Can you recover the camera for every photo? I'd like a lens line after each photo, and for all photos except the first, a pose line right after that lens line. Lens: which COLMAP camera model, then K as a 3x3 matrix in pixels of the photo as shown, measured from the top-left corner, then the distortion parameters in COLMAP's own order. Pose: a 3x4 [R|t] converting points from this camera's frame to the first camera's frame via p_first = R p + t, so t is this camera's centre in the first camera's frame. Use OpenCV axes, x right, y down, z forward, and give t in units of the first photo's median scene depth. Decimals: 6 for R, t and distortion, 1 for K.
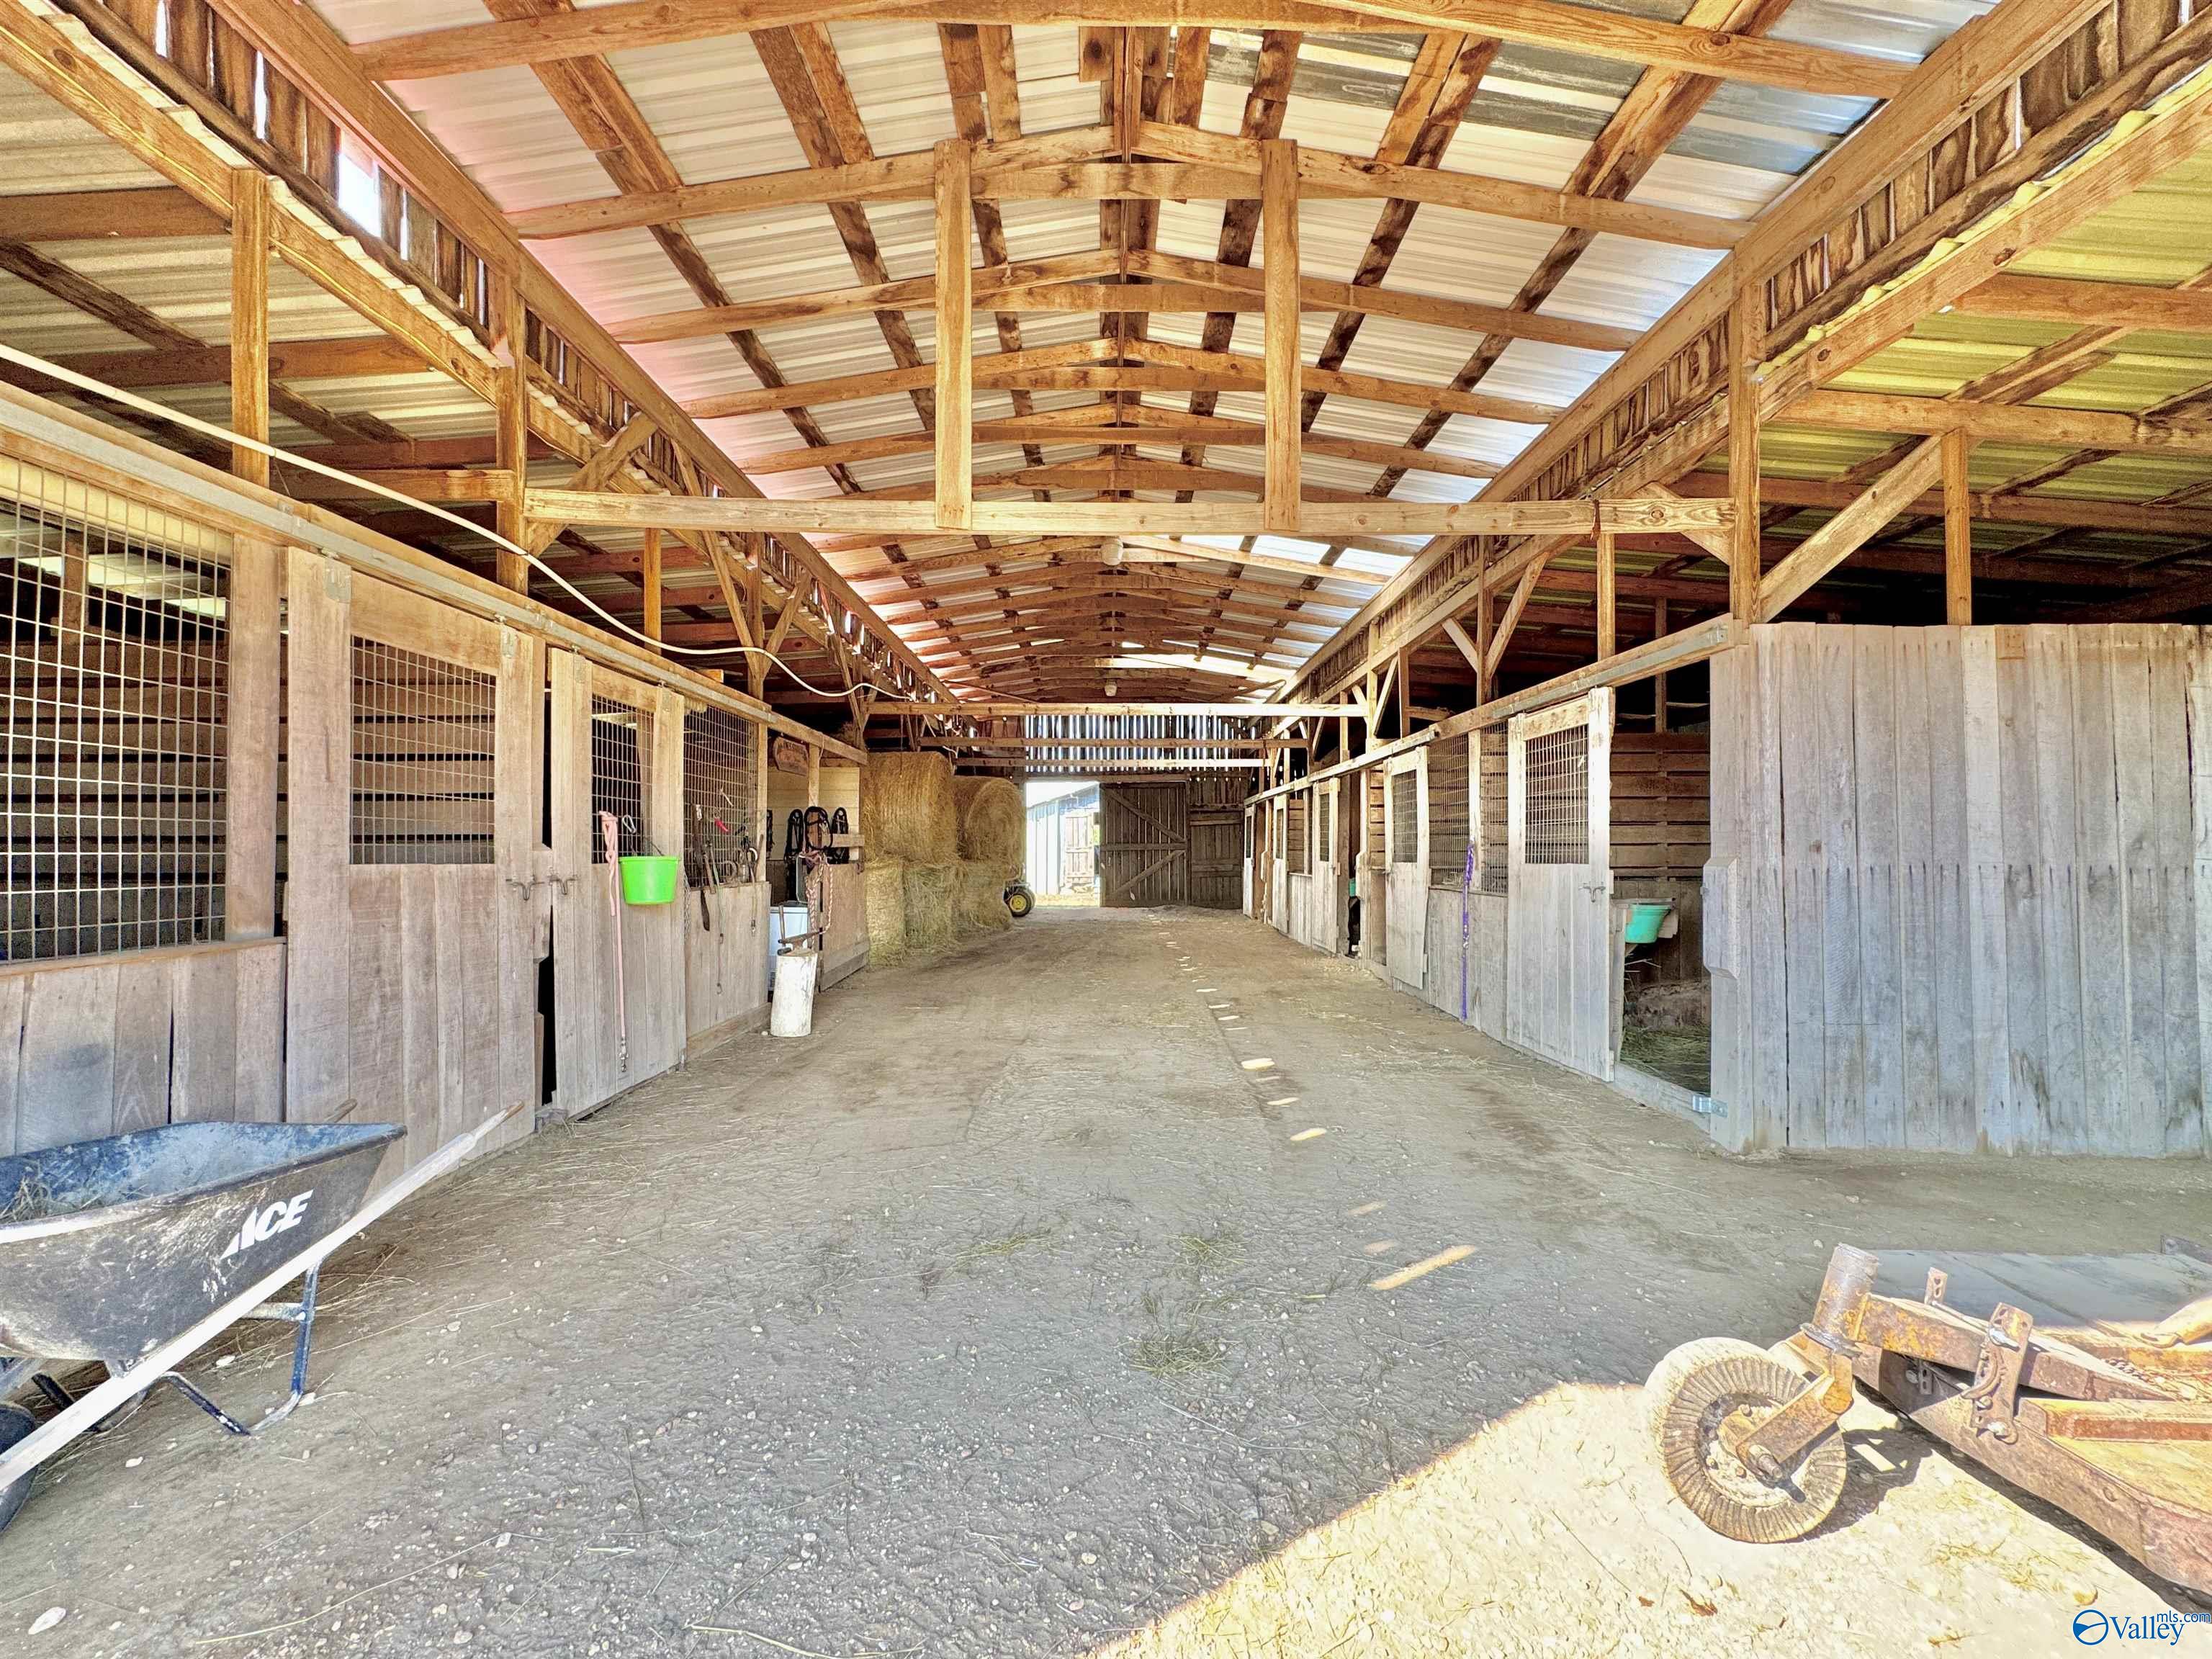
lens RADIAL K [[883.3, 0, 1102.8], [0, 883.3, 829.5], [0, 0, 1]] dist [-0.000932, 0.000199]
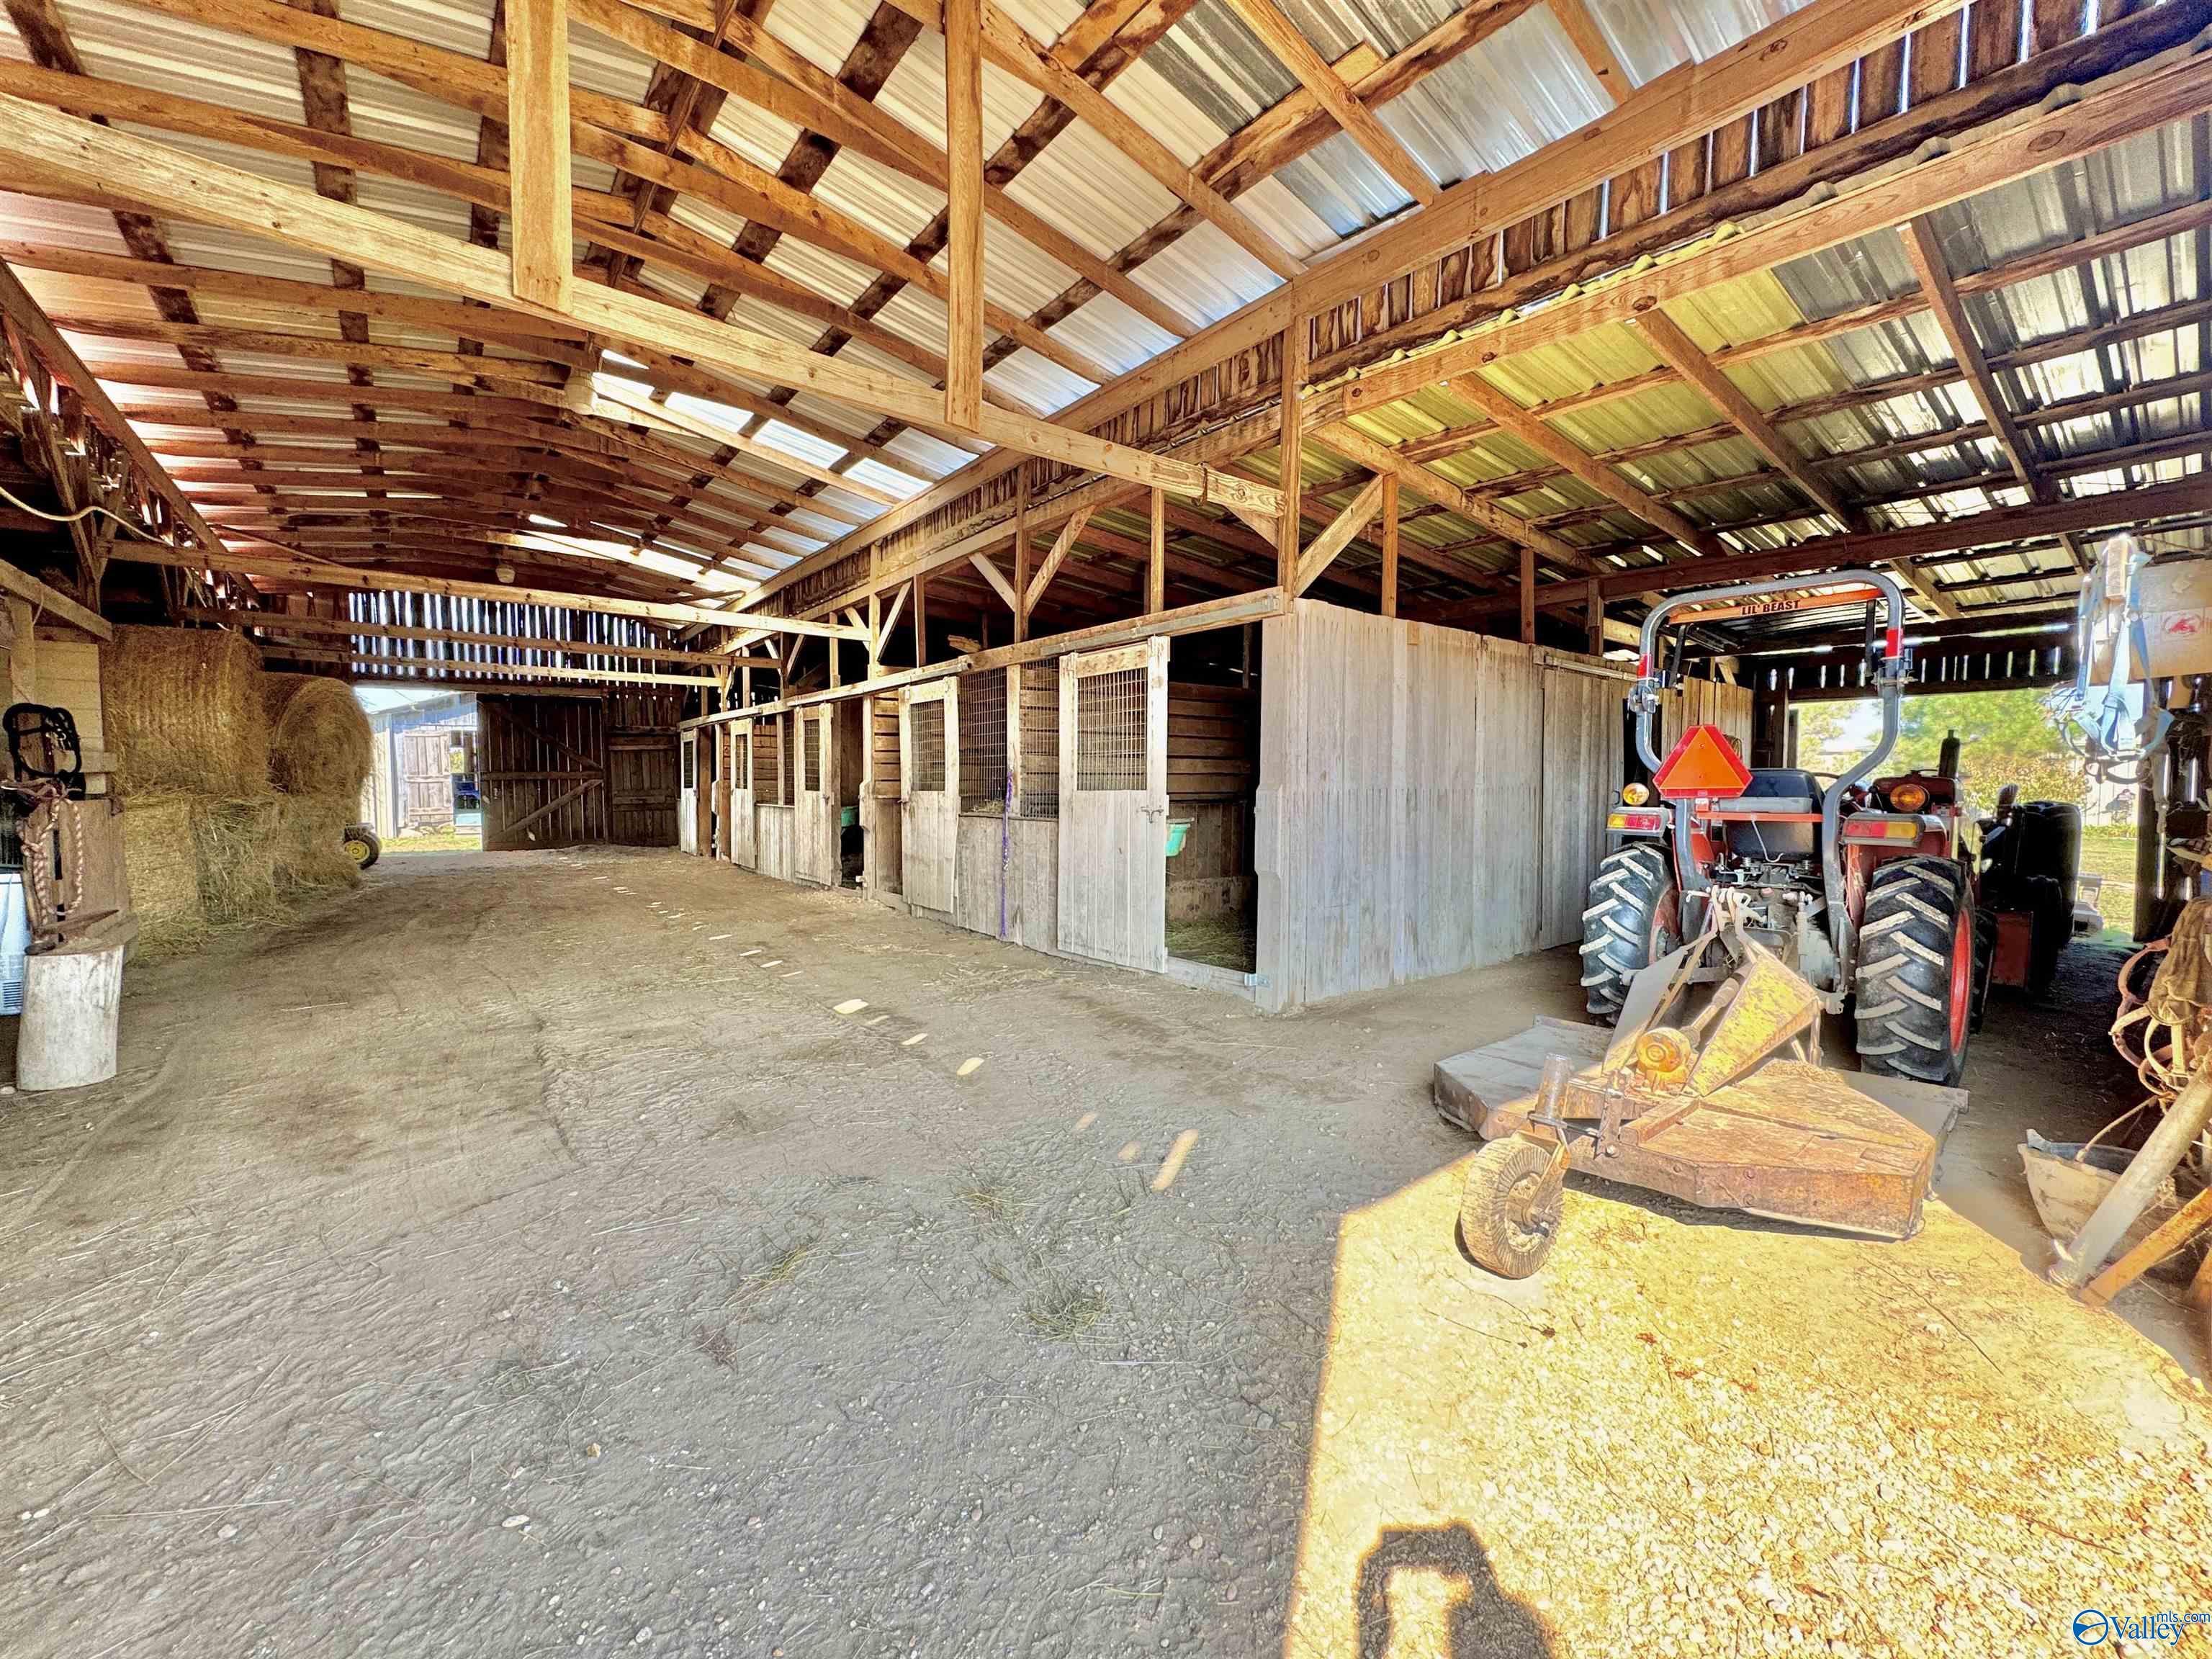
lens RADIAL K [[883.3, 0, 1102.8], [0, 883.3, 829.5], [0, 0, 1]] dist [-0.000932, 0.000199]
pose [[0.783877, -0.033515, 0.620011, -0.169864], [-0.015267, 0.997200, 0.073206, 0.005413], [-0.620728, -0.066851, 0.781171, 0.104863]]
